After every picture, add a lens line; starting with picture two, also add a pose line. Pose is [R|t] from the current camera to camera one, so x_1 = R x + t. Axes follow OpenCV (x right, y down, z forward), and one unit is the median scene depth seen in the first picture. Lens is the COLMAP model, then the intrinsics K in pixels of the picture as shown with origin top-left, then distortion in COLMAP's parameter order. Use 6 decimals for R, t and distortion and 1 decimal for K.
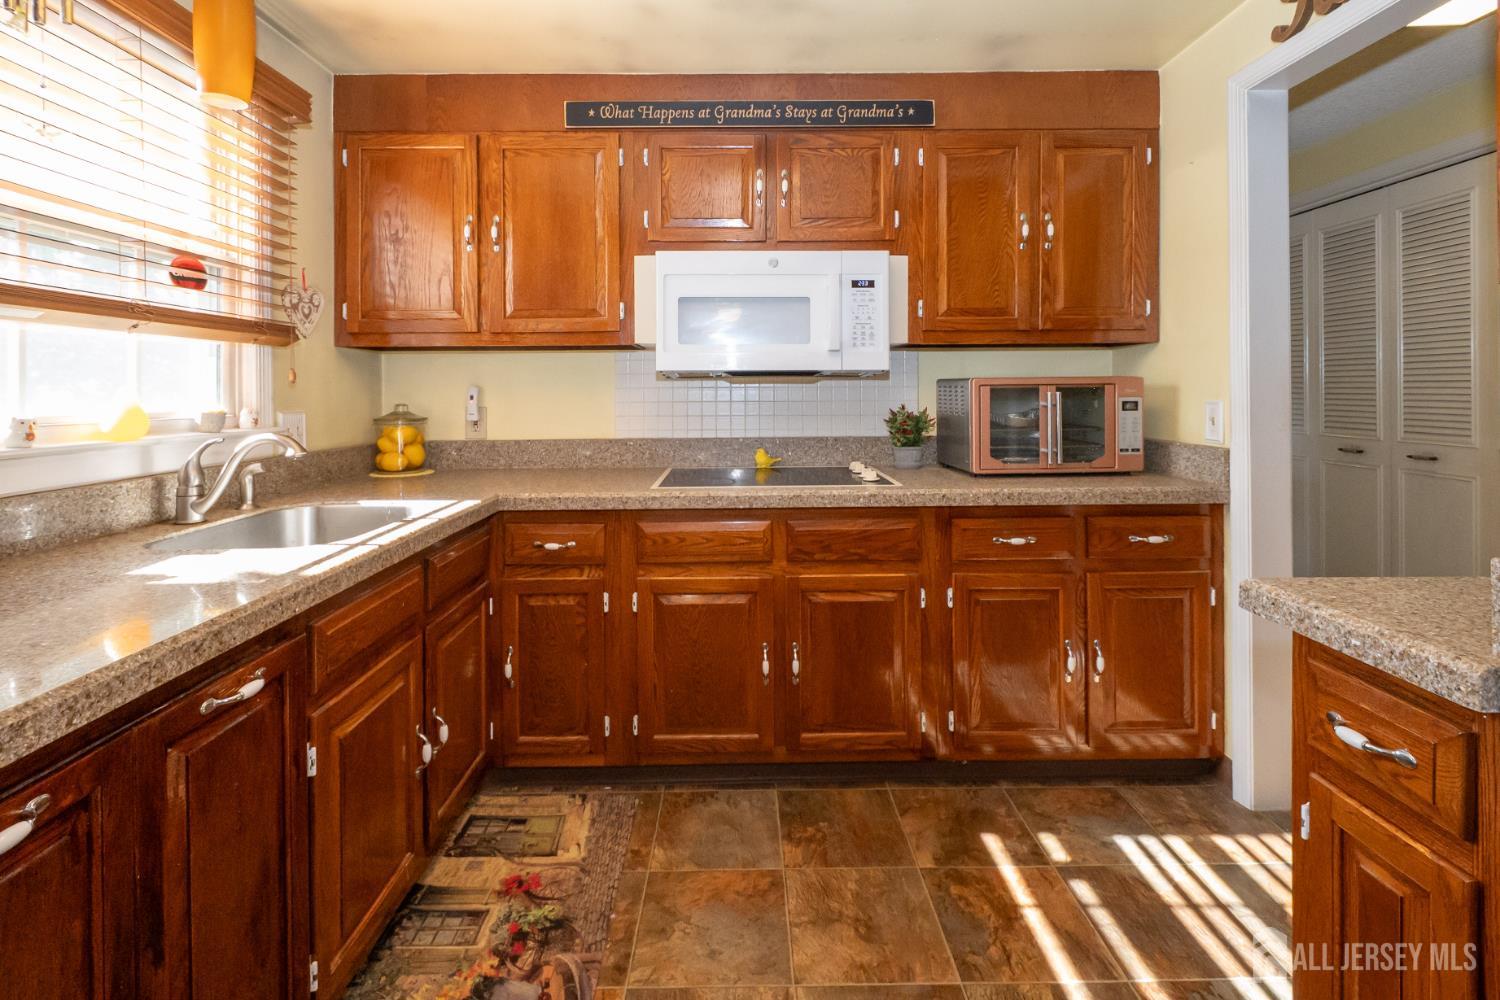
lens RADIAL K [[670.1, 0, 728.2], [0, 670.1, 395.2], [0, 0, 1]] dist [0.005288, -0.003094]
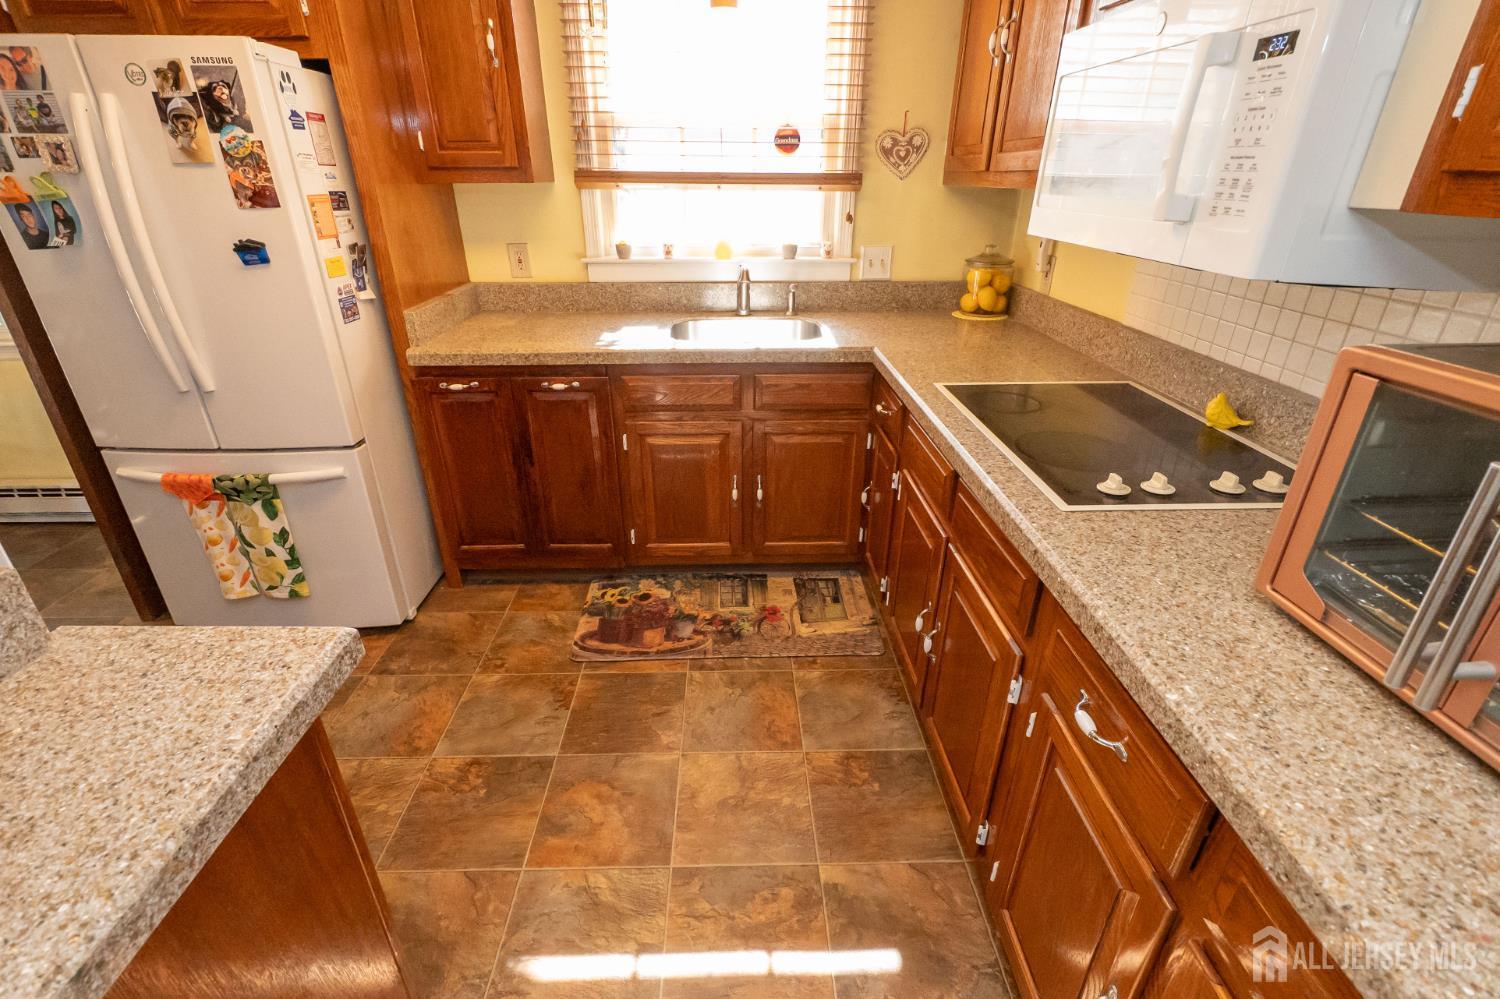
lens RADIAL K [[670.1, 0, 742.7], [0, 670.1, 503.7], [0, 0, 1]] dist [0.005288, -0.003094]
pose [[0.046443, 0.444103, -0.894771, 0.883193], [-0.008657, 0.895883, 0.444205, -0.128044], [0.998883, -0.012884, 0.045453, 0.879732]]
